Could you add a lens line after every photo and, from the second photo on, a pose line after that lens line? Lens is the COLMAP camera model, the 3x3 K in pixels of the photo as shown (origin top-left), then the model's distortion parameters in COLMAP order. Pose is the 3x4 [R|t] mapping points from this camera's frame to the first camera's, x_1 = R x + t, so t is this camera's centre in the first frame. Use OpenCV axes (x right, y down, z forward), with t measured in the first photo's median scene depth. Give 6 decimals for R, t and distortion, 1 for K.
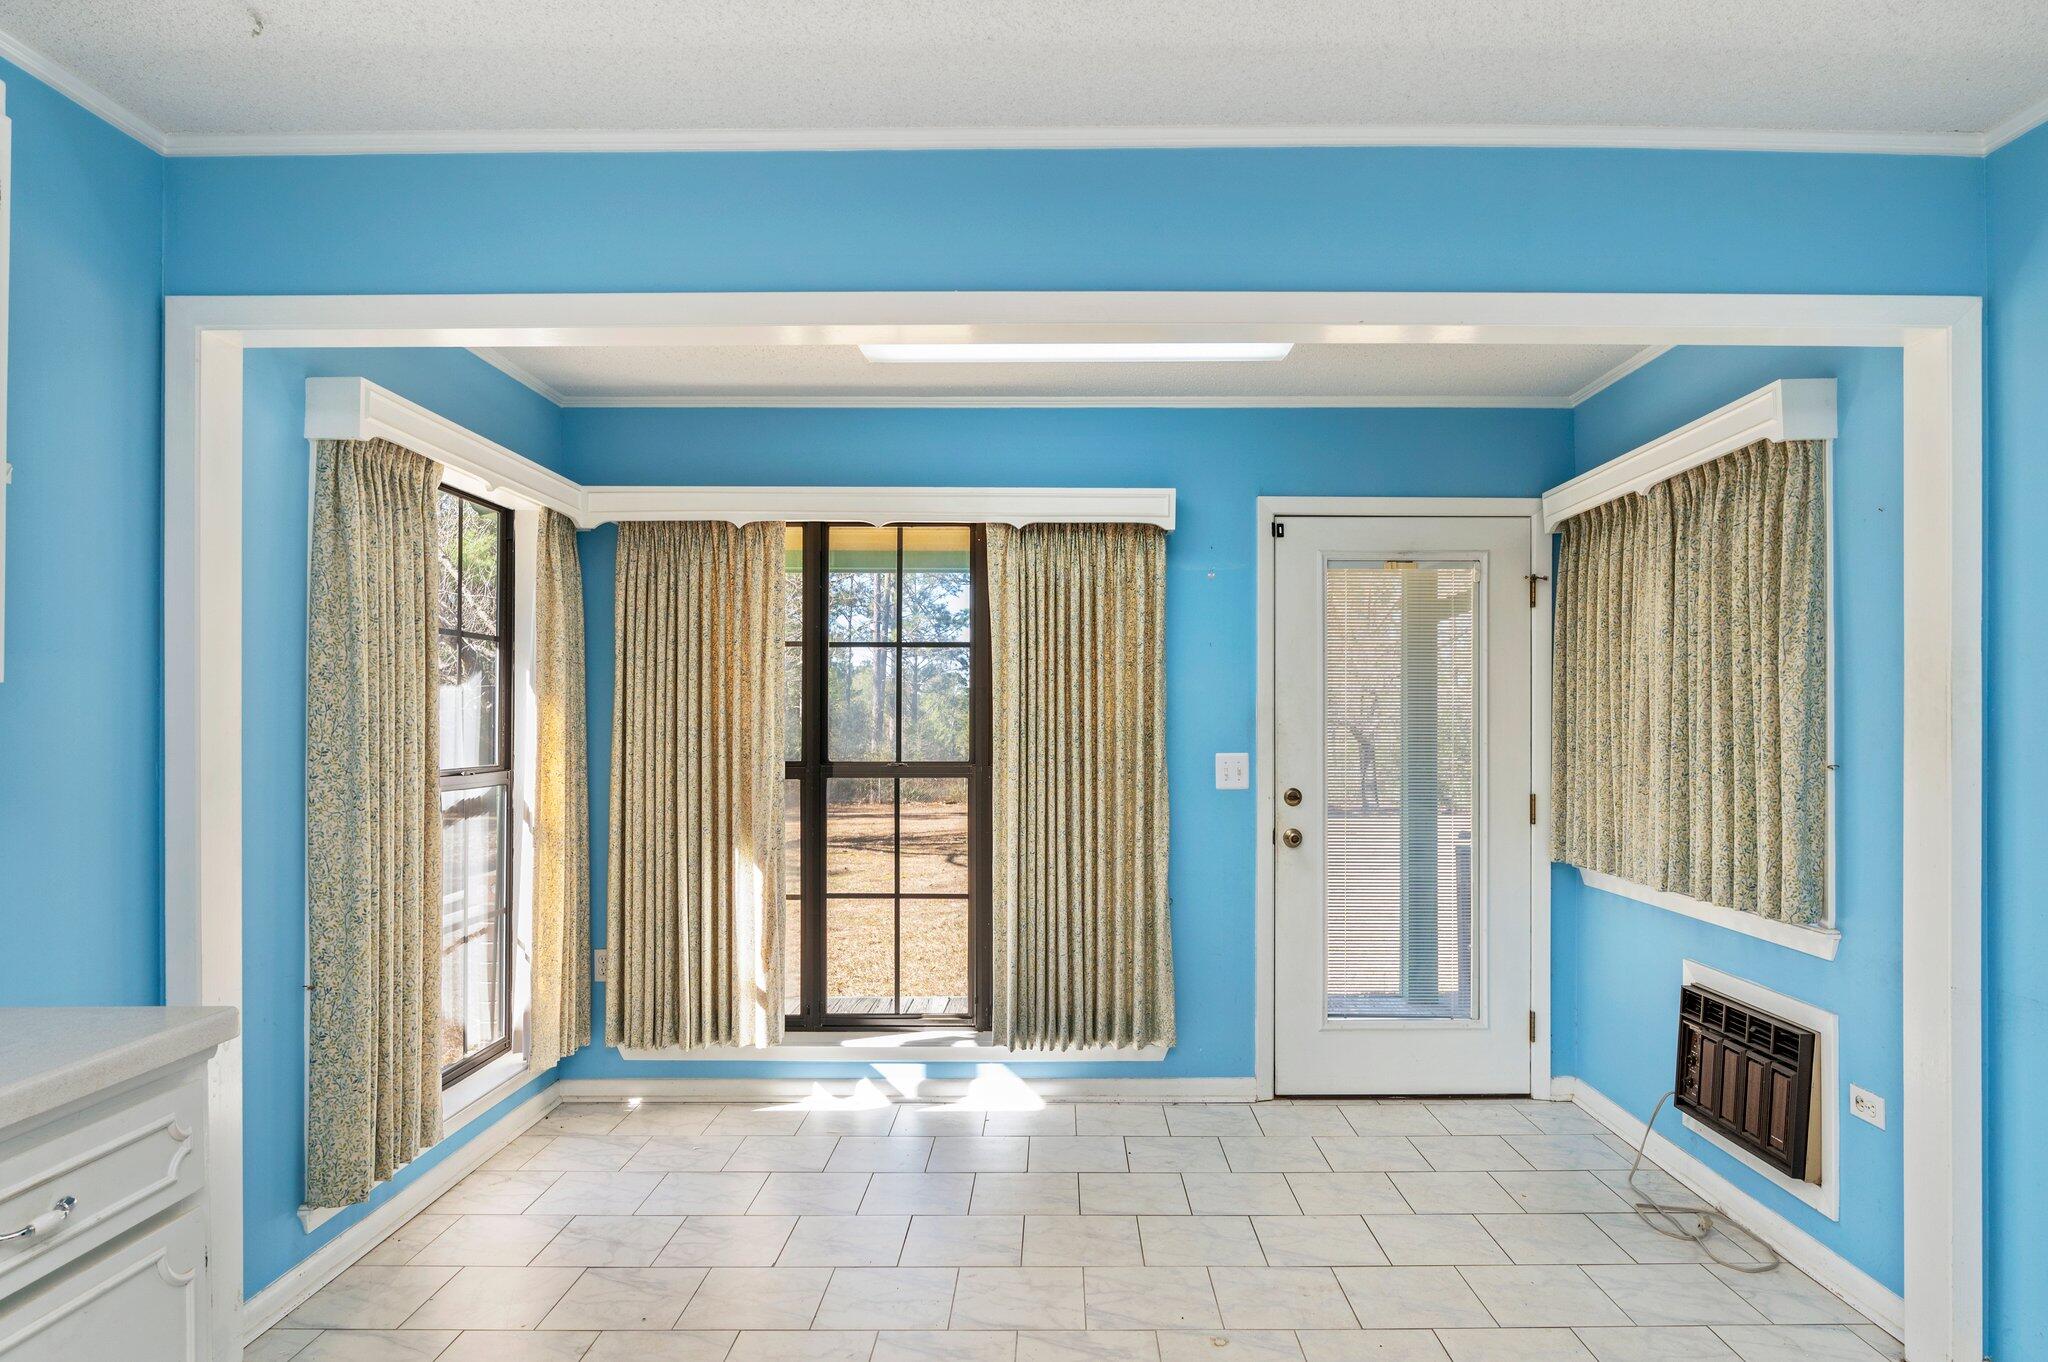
lens RADIAL K [[1128.6, 0, 1077.4], [0, 1128.6, 729.5], [0, 0, 1]] dist [-0.001444, -0.000098]
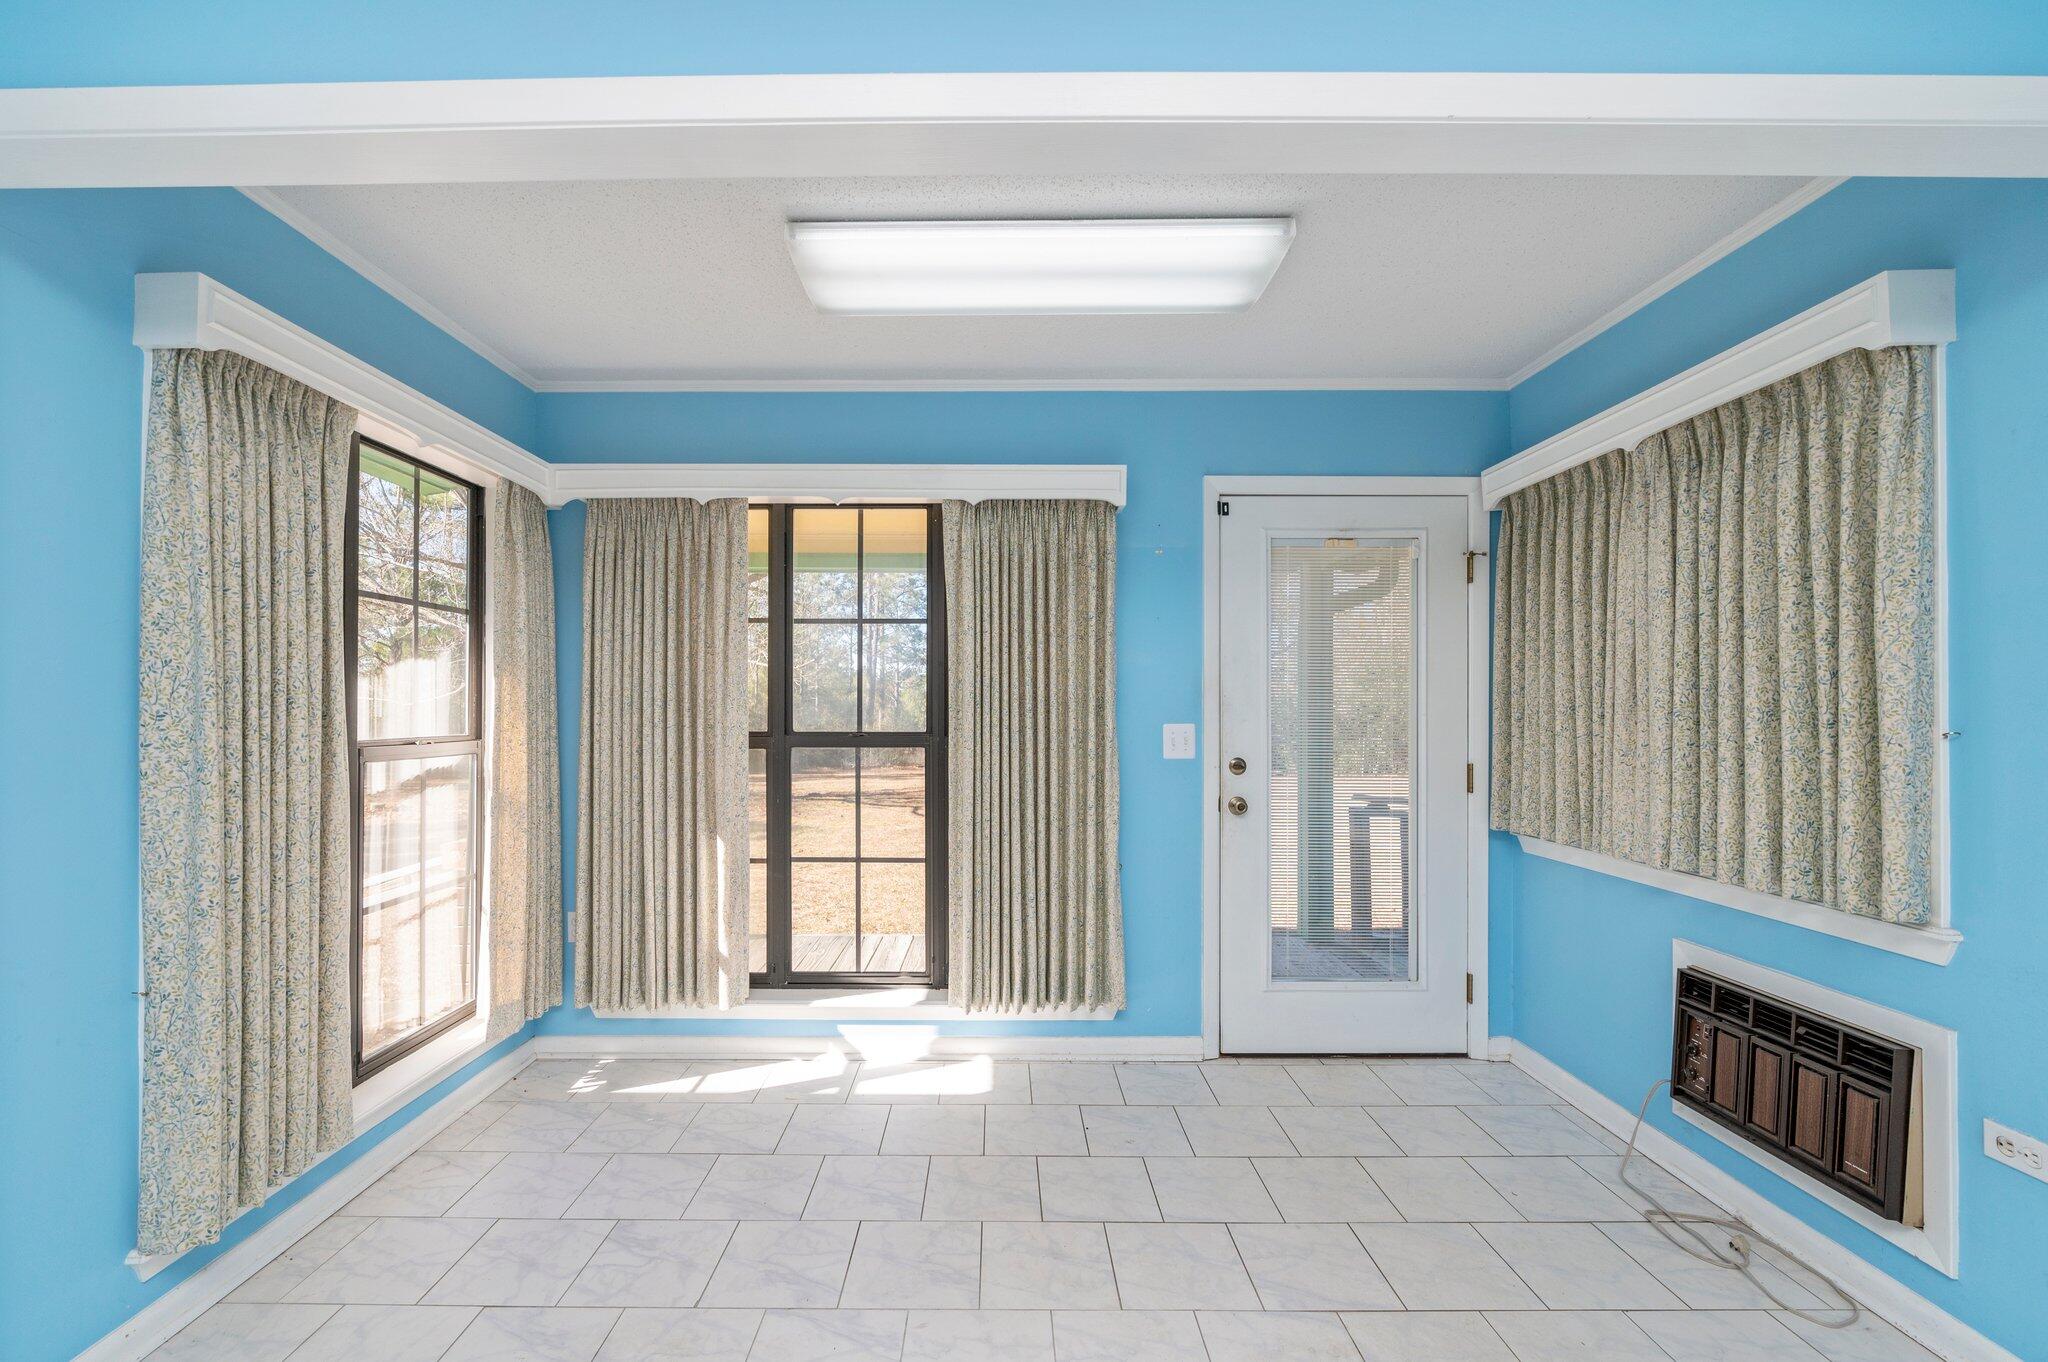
lens RADIAL K [[796.2, 0, 986.5], [0, 796.2, 719.2], [0, 0, 1]] dist [0.001400, 0.000052]
pose [[0.999523, -0.000490, -0.030872, -0.018177], [0.000684, 0.999980, 0.006281, 0.012633], [0.030868, -0.006300, 0.999504, 0.276956]]
